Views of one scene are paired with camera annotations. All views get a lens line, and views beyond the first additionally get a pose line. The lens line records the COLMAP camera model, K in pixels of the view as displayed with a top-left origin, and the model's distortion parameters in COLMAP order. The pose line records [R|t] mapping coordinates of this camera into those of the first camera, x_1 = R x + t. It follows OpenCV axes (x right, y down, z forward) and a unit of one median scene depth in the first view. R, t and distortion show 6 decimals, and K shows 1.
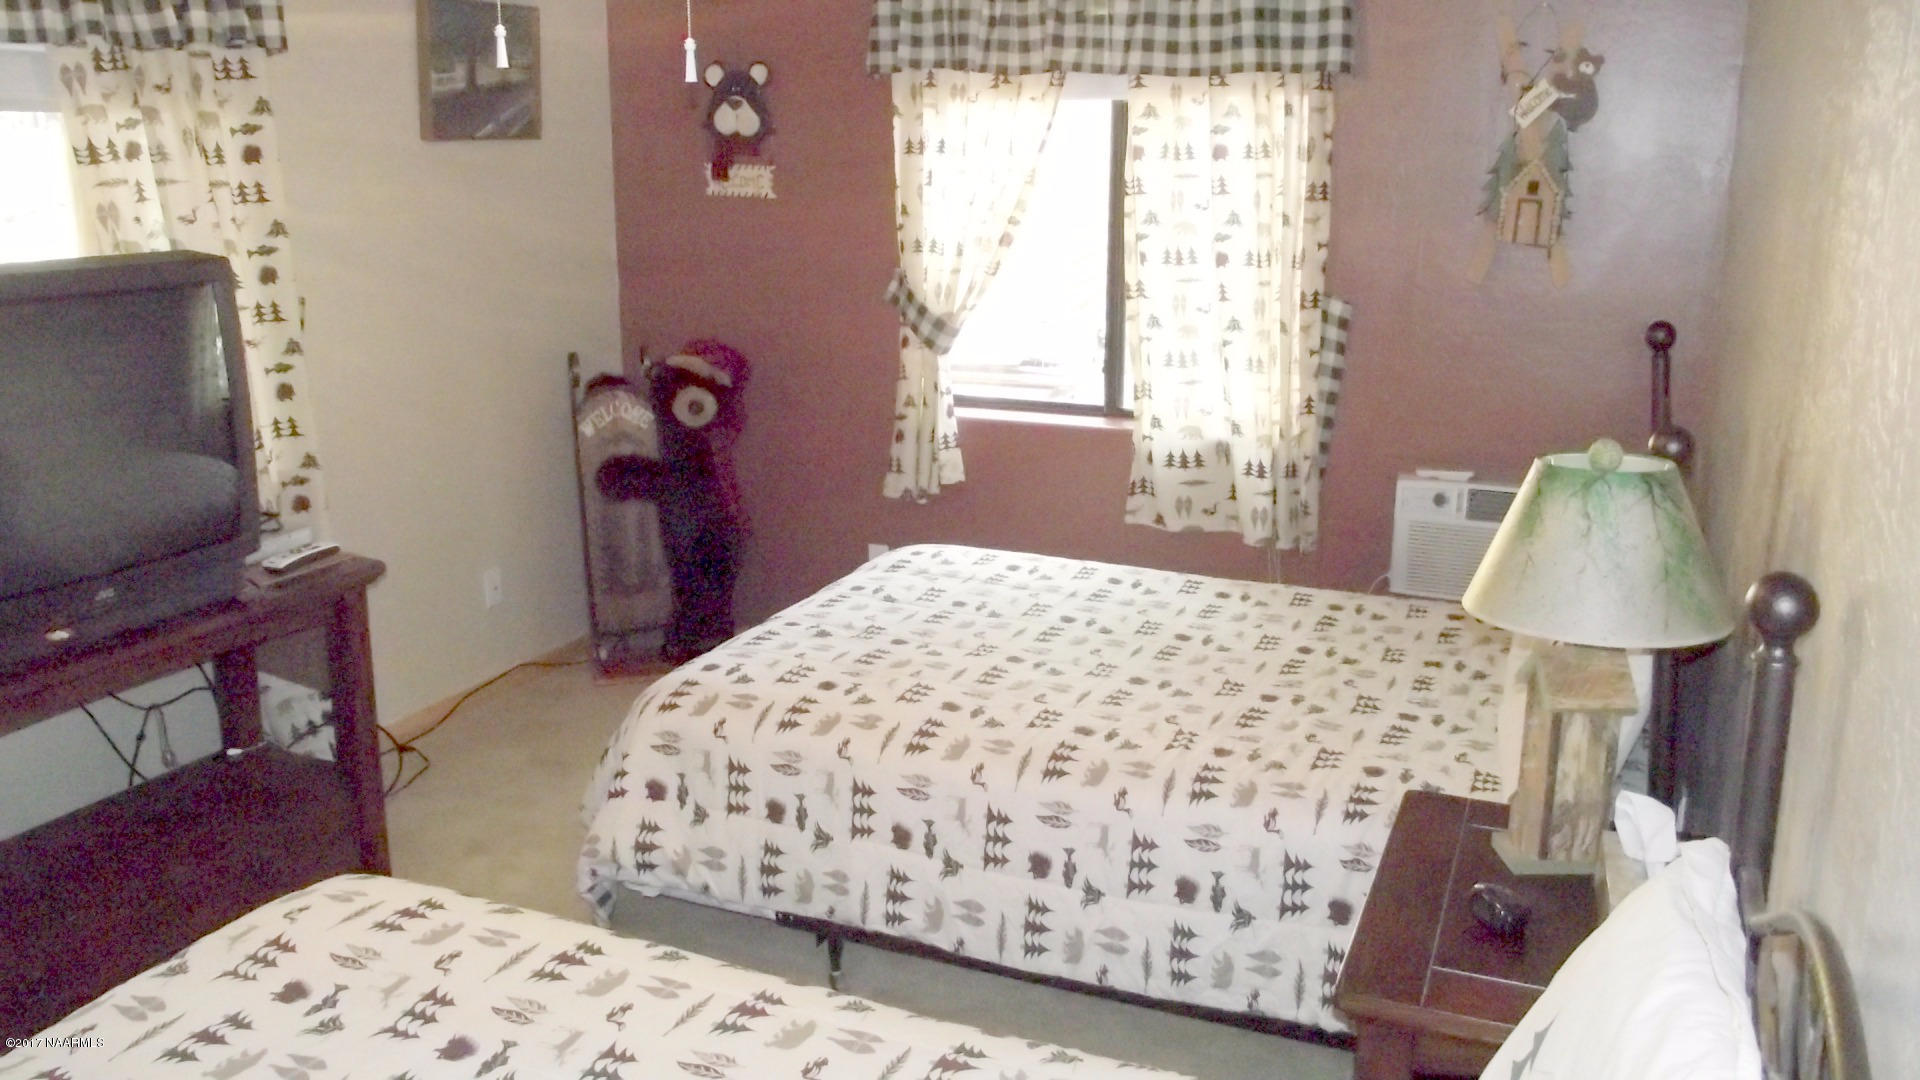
lens RADIAL K [[1545.6, 0, 935.1], [0, 1545.6, 536.2], [0, 0, 1]] dist [-0.039205, 0.007137]
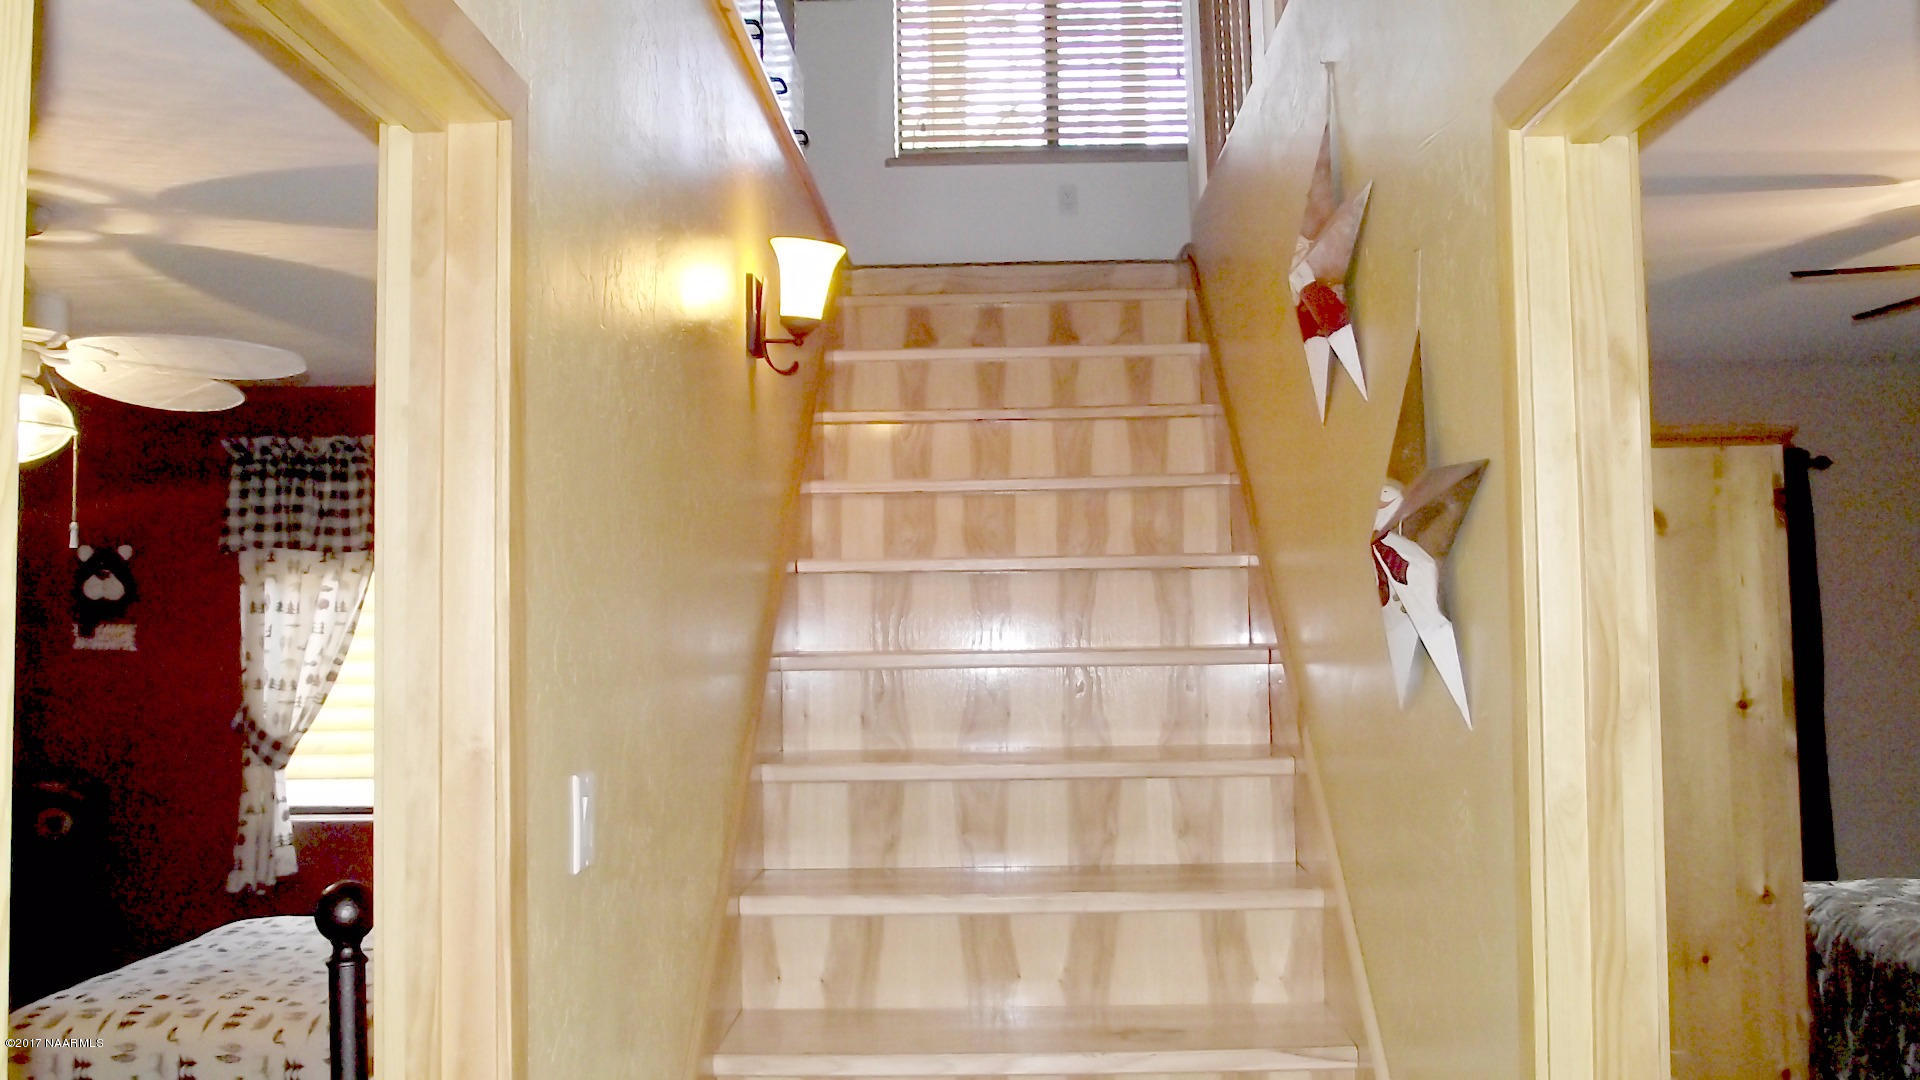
lens RADIAL K [[1545.6, 0, 935.1], [0, 1545.6, 536.2], [0, 0, 1]] dist [-0.039205, 0.007137]
pose [[0.931205, 0.007381, 0.364422, 0.045388], [0.106049, 0.951057, -0.290249, 0.118065], [-0.348728, 0.308928, 0.884846, -0.333007]]
